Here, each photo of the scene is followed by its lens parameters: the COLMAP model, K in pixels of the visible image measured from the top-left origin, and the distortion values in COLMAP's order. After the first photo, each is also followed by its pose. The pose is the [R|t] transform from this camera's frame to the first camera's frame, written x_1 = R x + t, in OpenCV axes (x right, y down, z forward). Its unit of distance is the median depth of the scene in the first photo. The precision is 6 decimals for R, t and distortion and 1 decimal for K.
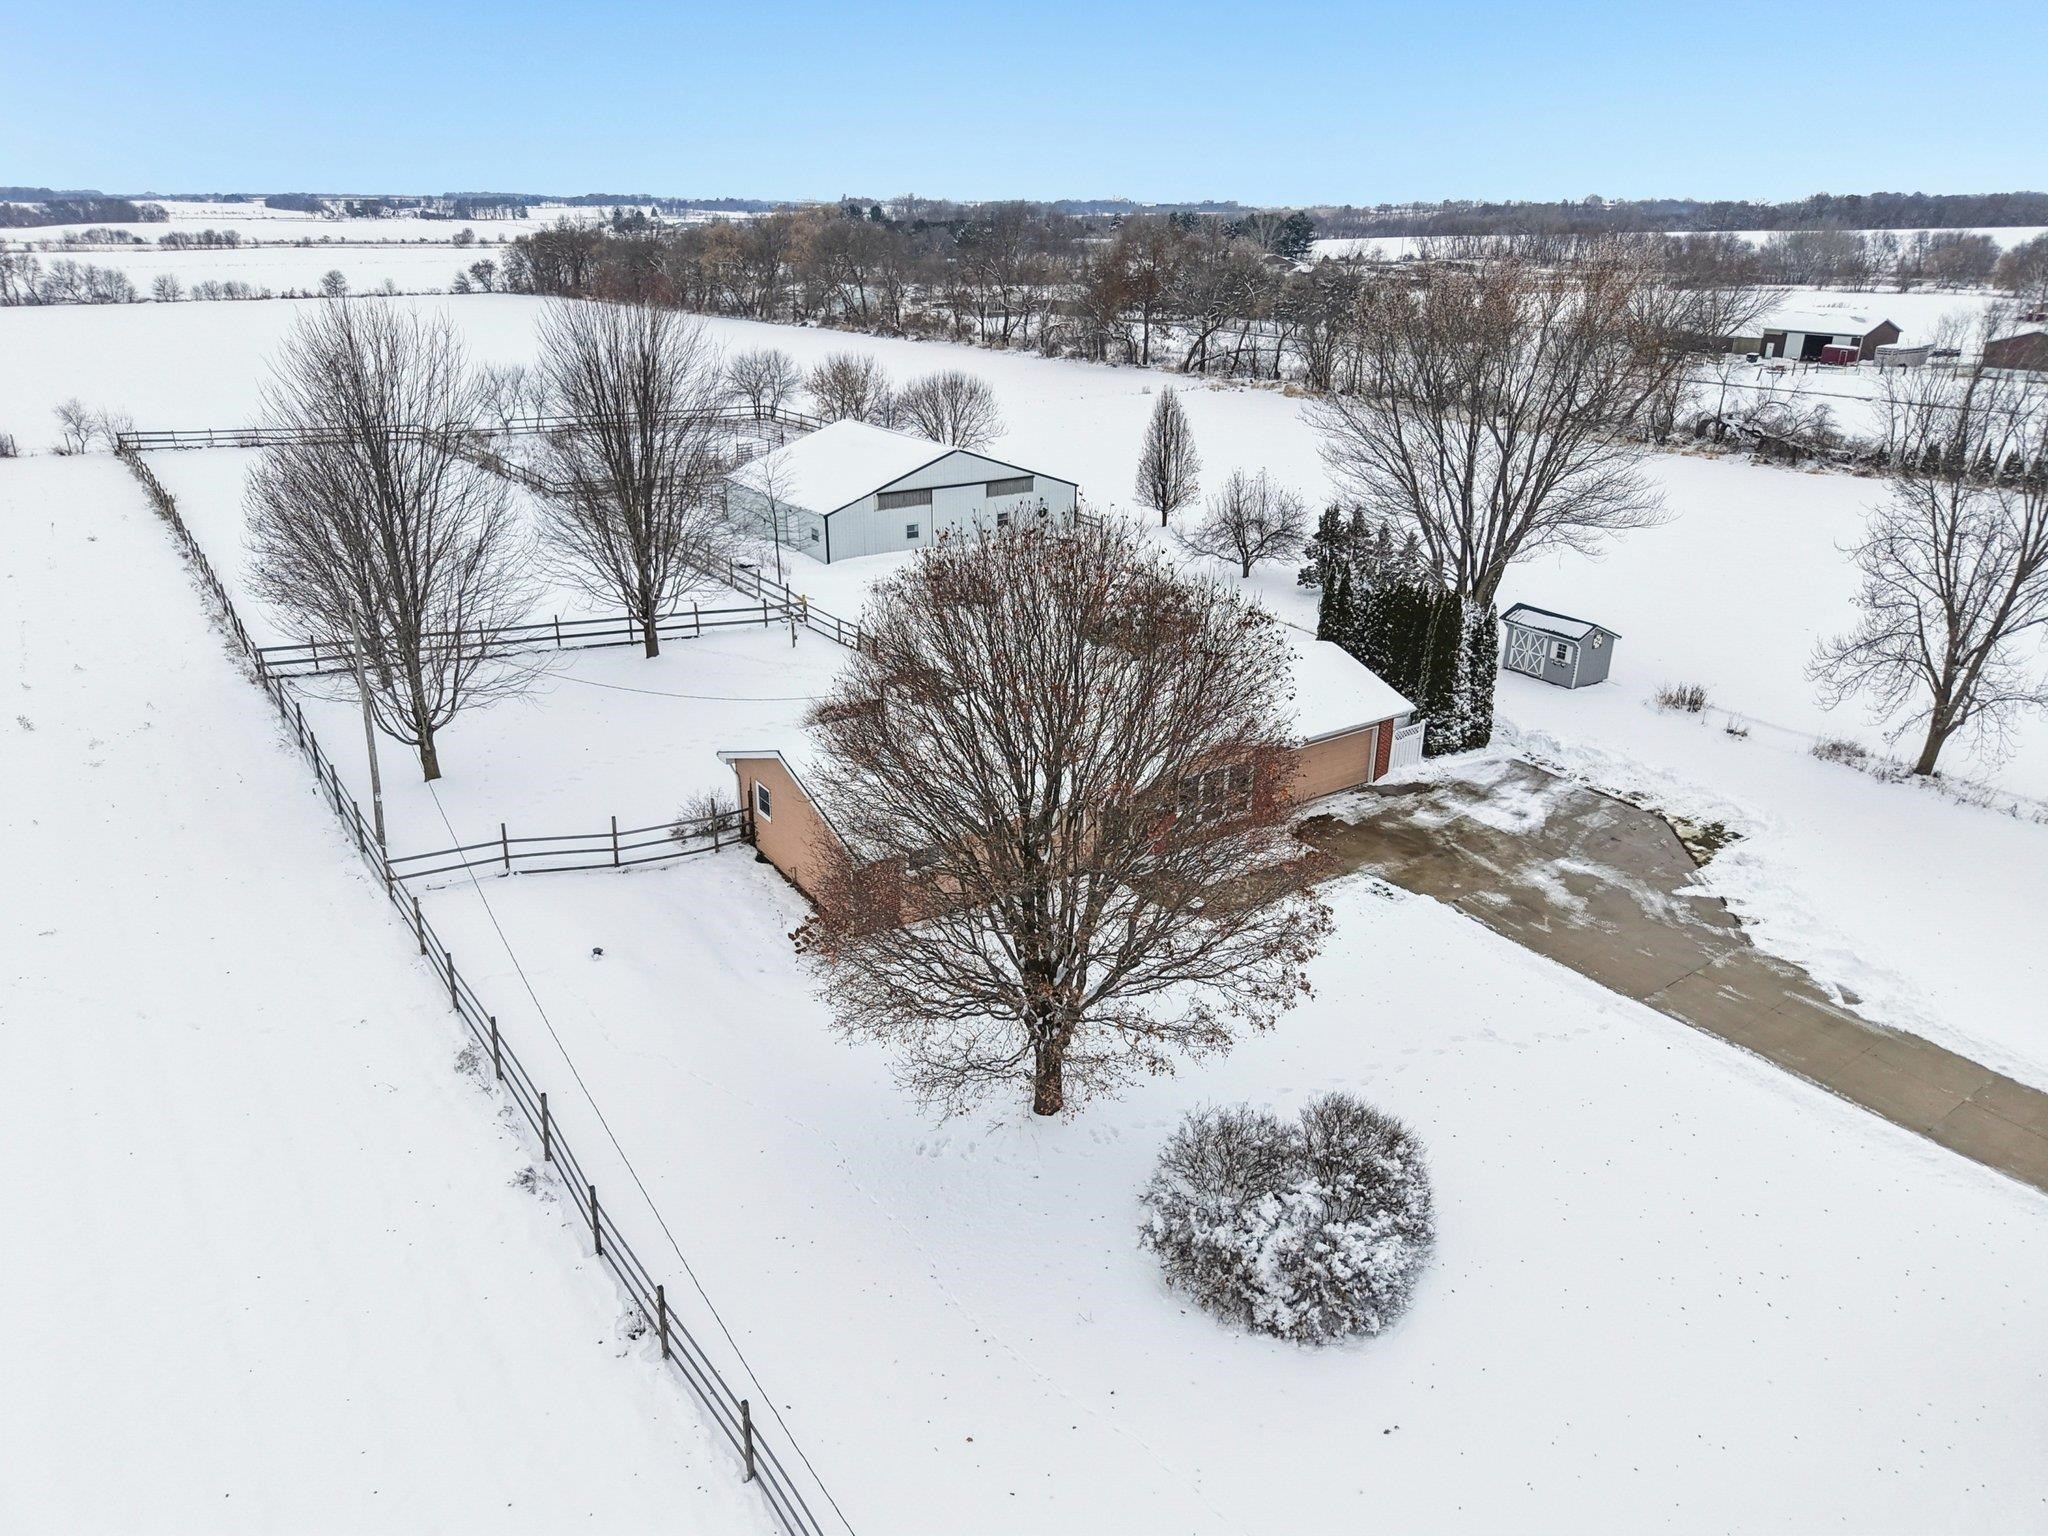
lens RADIAL K [[1388.5, 0, 1049.3], [0, 1388.5, 766.4], [0, 0, 1]] dist [-0.002197, 0.001550]
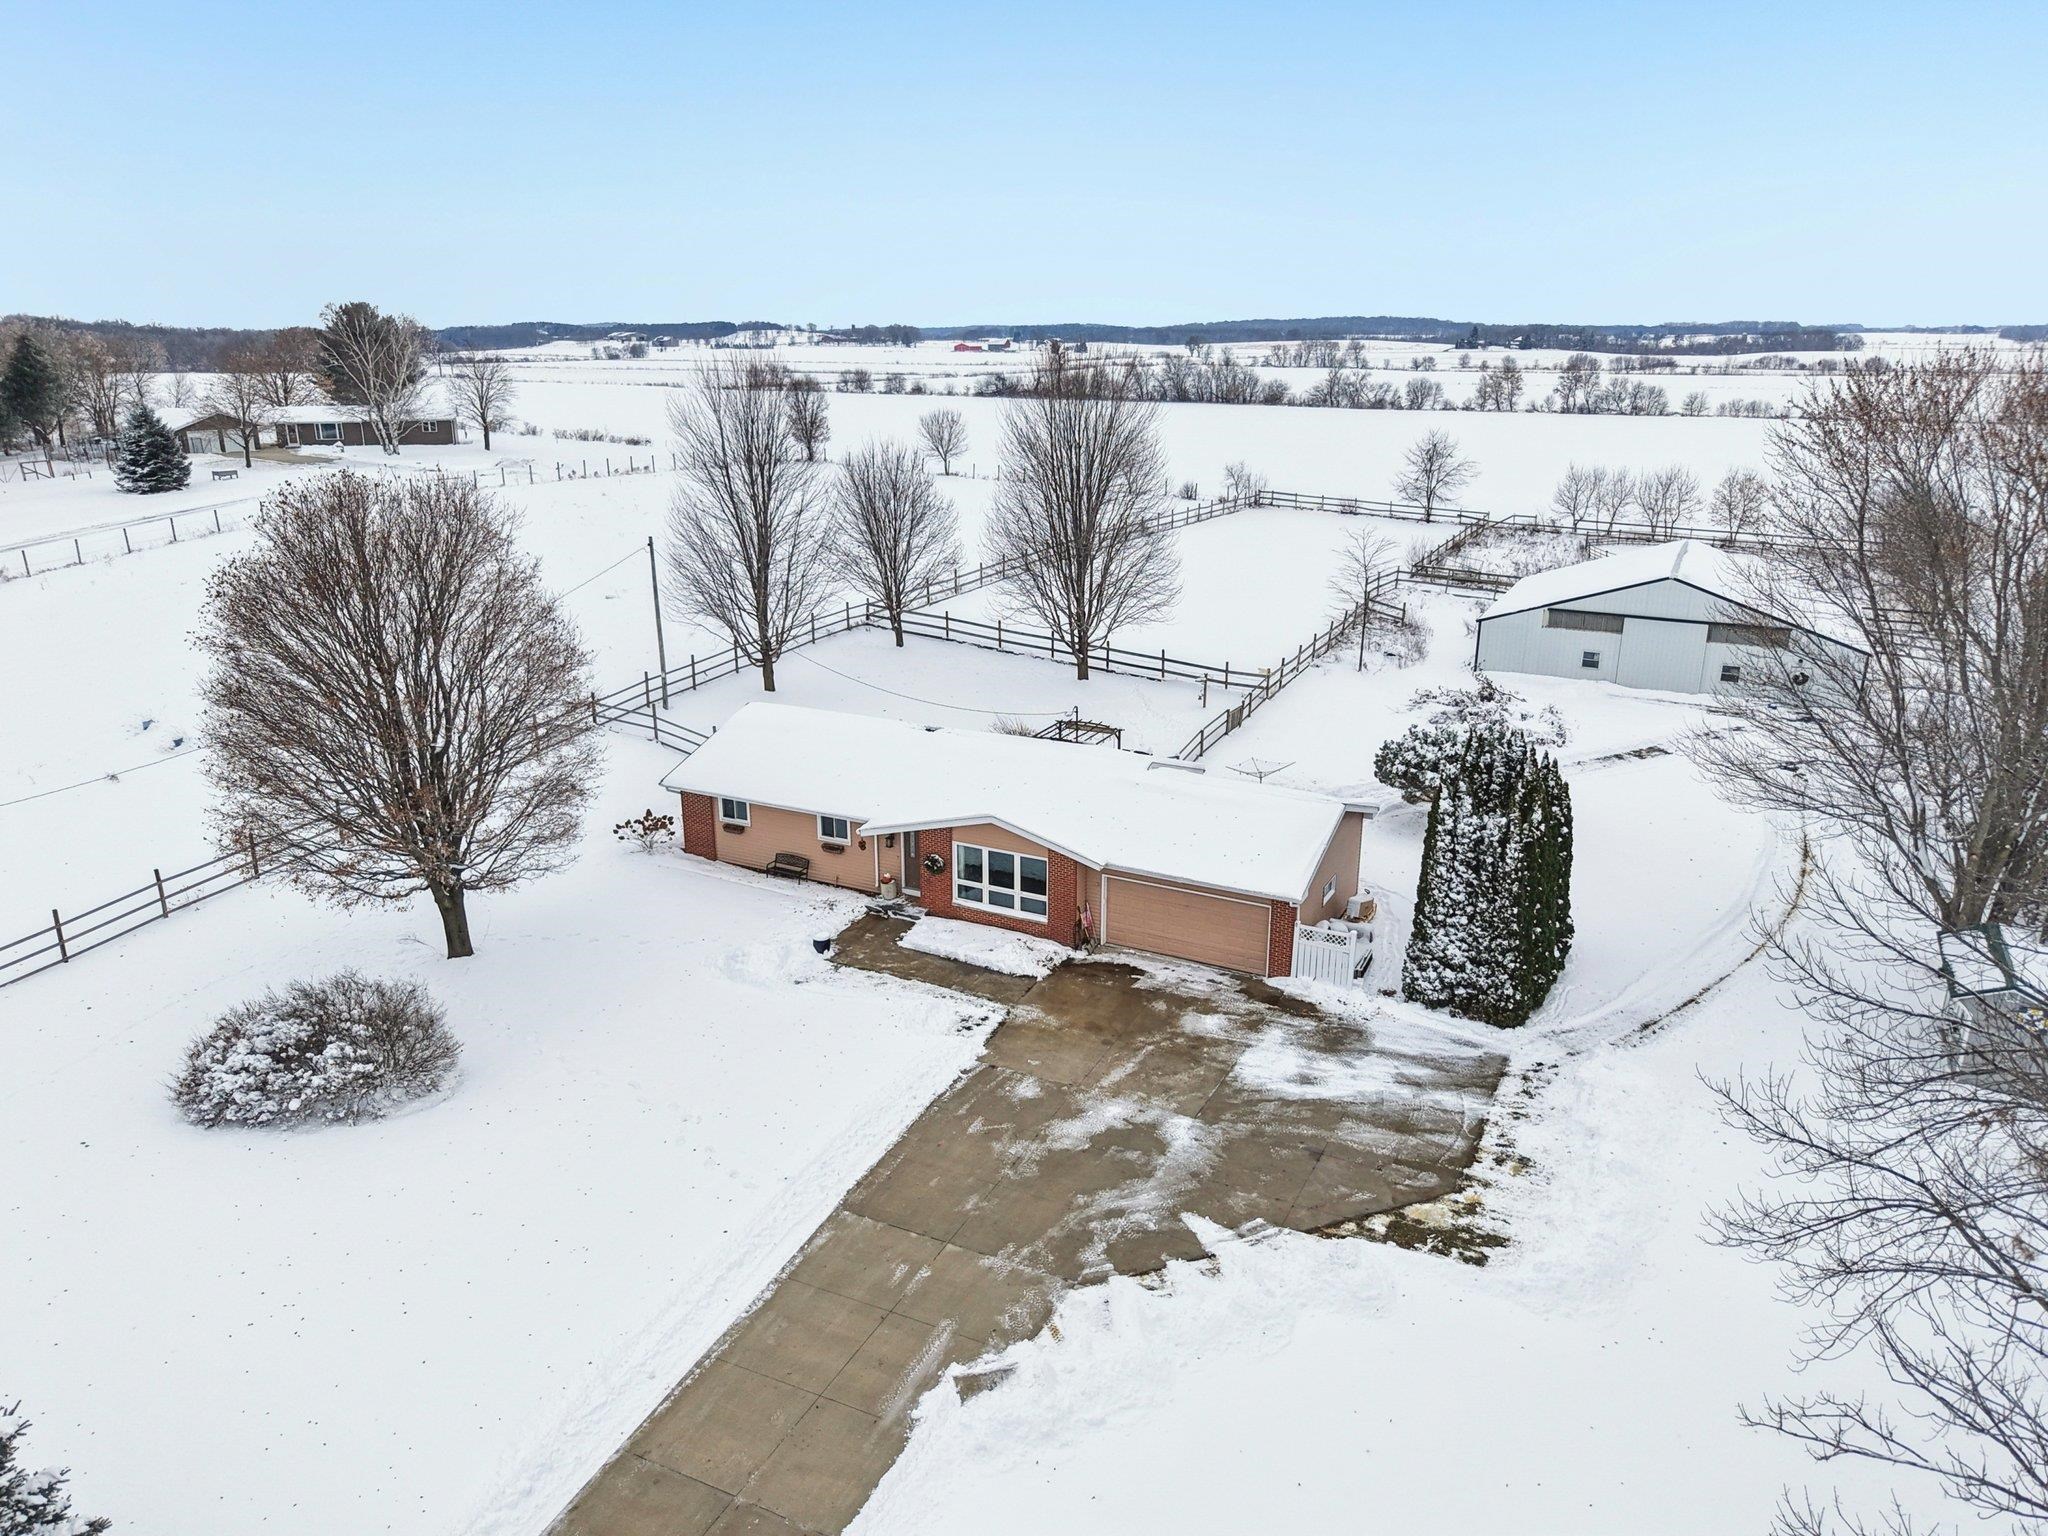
lens RADIAL K [[1379.9, 0, 1025.9], [0, 1379.9, 774.5], [0, 0, 1]] dist [0.033720, -0.051443]
pose [[0.461410, 0.262186, -0.847561, 0.641367], [-0.328512, 0.937919, 0.111297, -0.110762], [0.824124, 0.227080, 0.518896, 0.367324]]
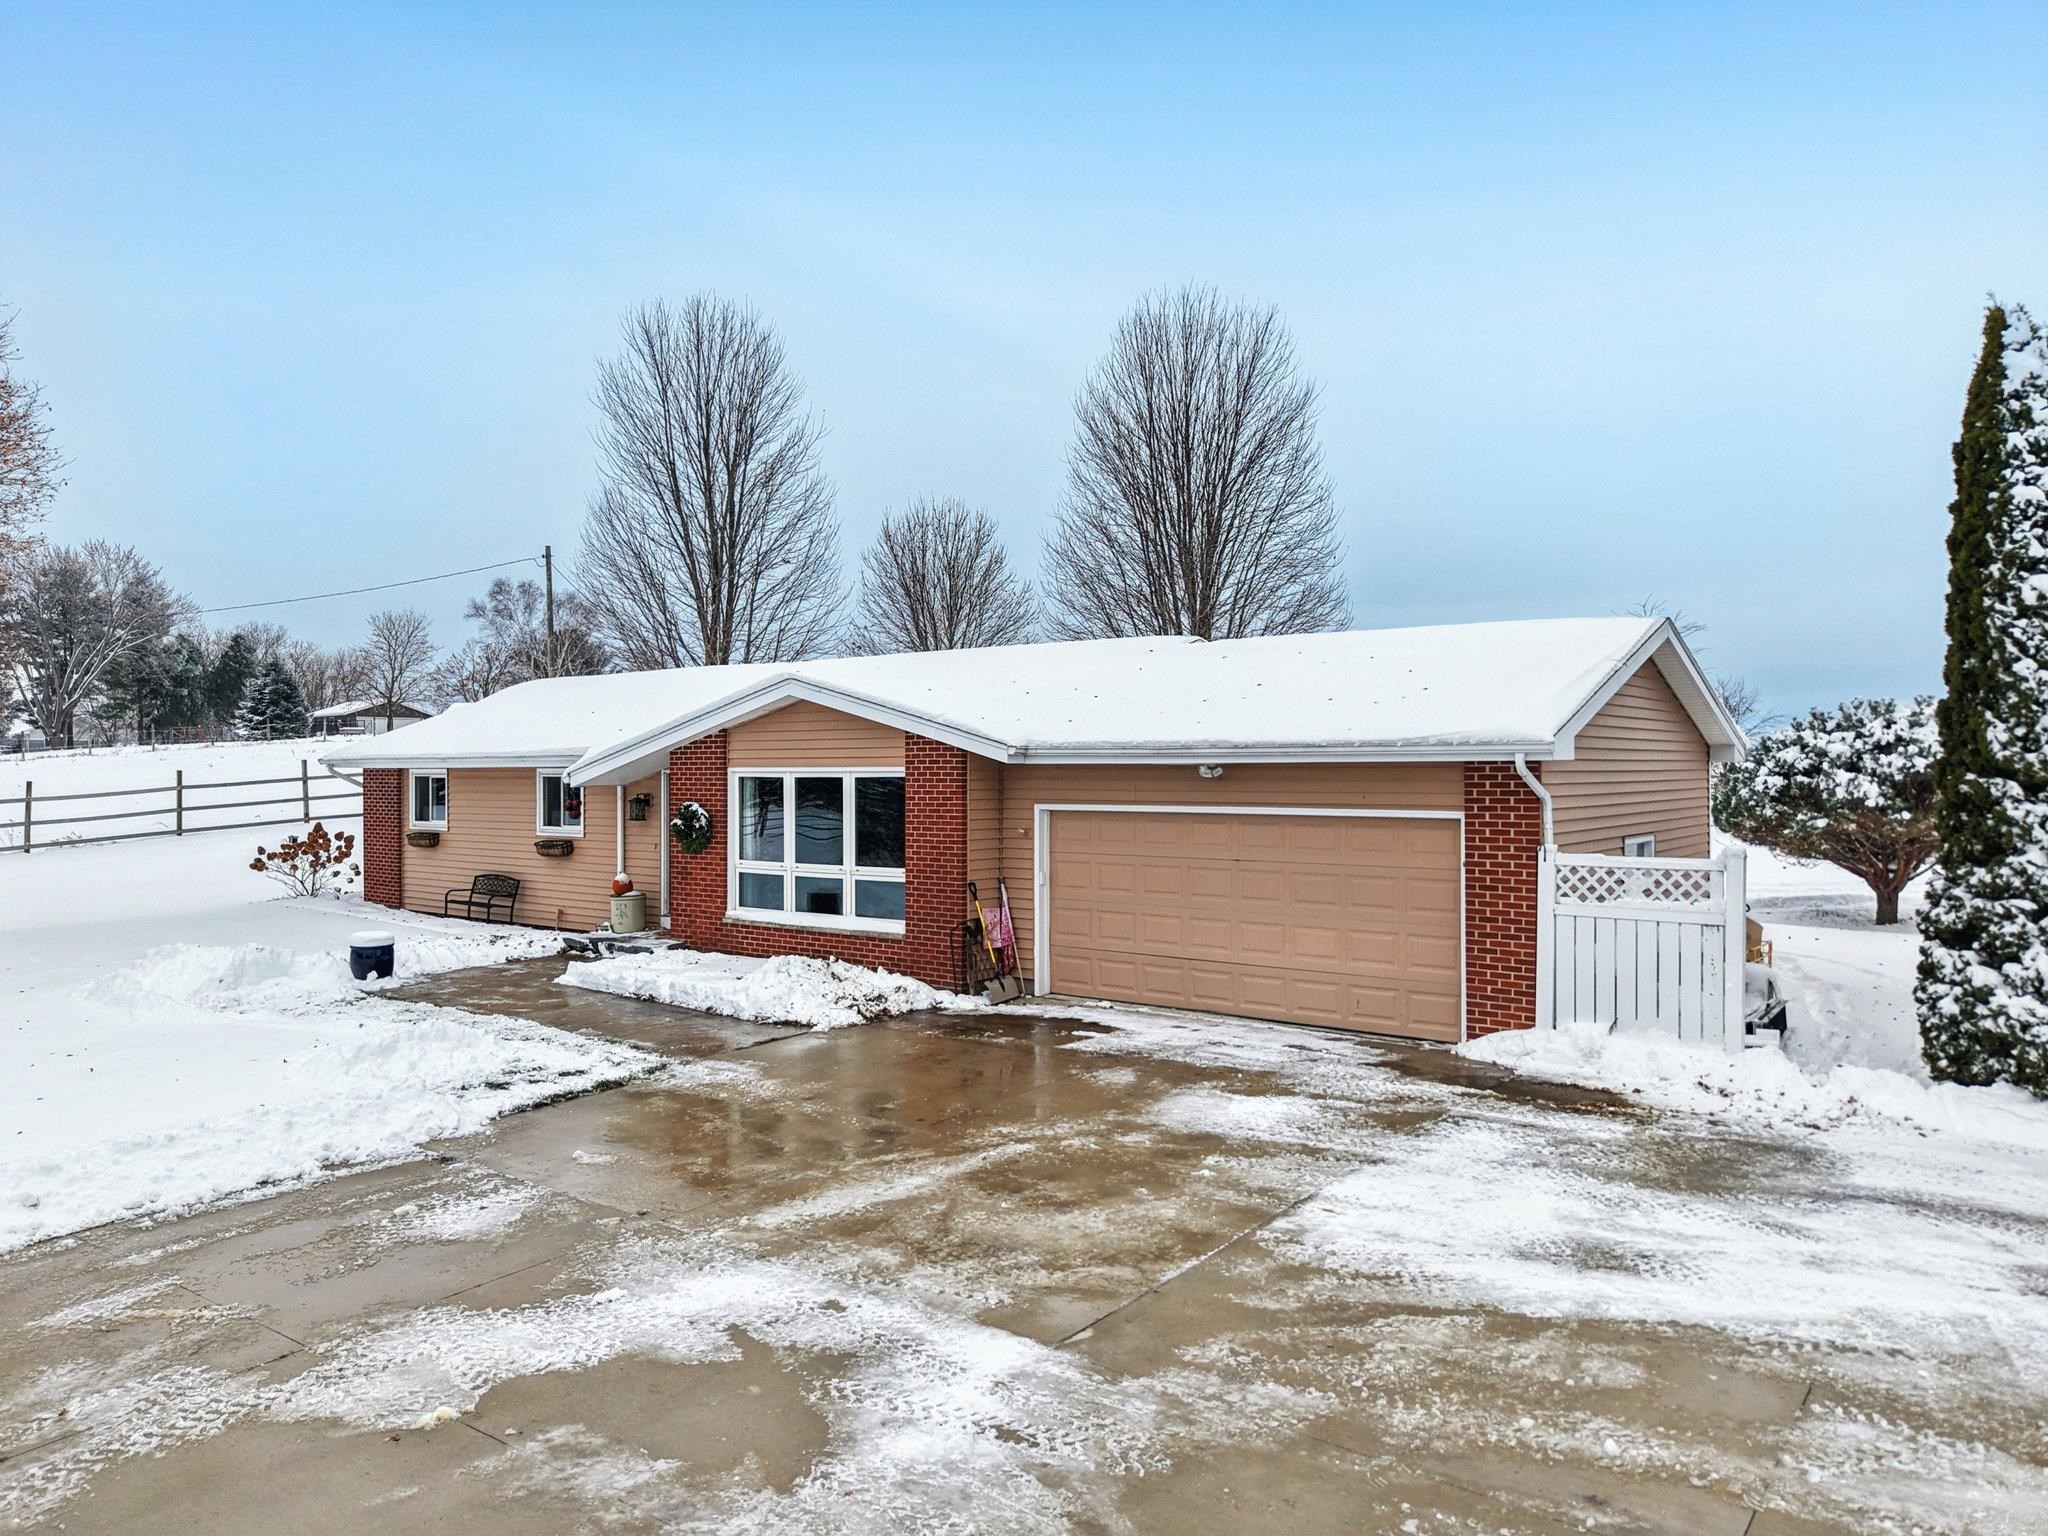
lens RADIAL K [[1382.0, 0, 1029.6], [0, 1382.0, 774.5], [0, 0, 1]] dist [0.002516, -0.002457]
pose [[0.297948, -0.000756, -0.954582, 0.367574], [-0.354085, 0.928572, -0.111254, 0.018235], [0.886482, 0.371151, 0.276399, 0.670300]]
